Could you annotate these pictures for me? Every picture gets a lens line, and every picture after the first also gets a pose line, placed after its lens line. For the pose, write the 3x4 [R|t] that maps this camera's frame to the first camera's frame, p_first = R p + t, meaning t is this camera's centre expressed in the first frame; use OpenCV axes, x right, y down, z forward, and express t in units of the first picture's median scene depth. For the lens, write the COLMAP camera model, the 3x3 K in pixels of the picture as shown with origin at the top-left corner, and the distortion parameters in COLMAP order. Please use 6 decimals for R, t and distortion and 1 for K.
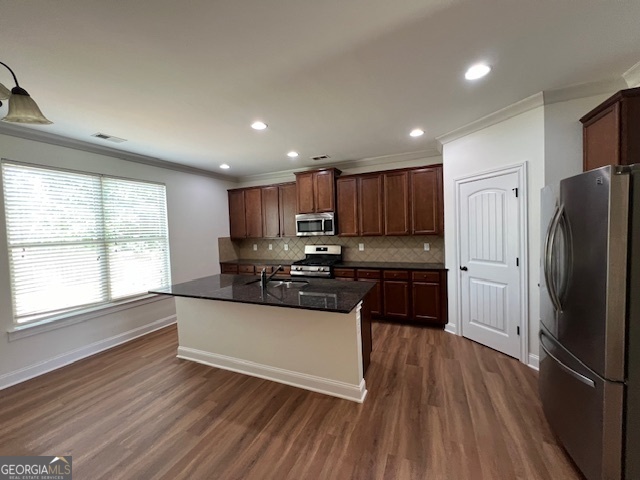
lens RADIAL K [[254.9, 0, 318.7], [0, 254.9, 238.2], [0, 0, 1]] dist [0.003187, -0.000408]
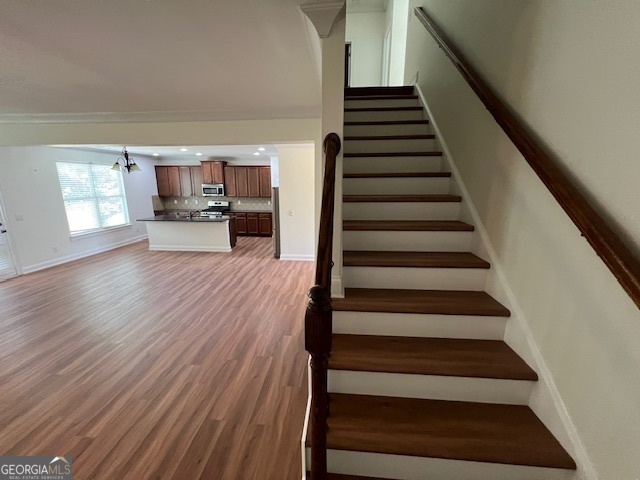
lens RADIAL K [[254.9, 0, 319.0], [0, 254.9, 235.6], [0, 0, 1]] dist [0.003187, -0.000408]
pose [[0.942511, -0.030693, 0.332762, 0.085615], [-0.024202, 0.986889, 0.159577, -0.042067], [-0.333297, -0.158456, 0.929411, -1.087310]]
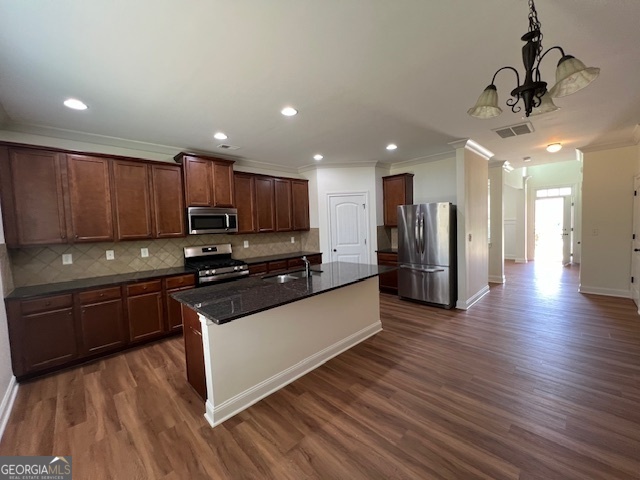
lens RADIAL K [[254.9, 0, 321.5], [0, 254.9, 239.0], [0, 0, 1]] dist [0.003187, -0.000408]
pose [[0.366023, -0.030711, 0.930099, -0.681995], [0.051825, 0.998577, 0.012577, 0.017145], [-0.929162, 0.043599, 0.367093, 0.350136]]
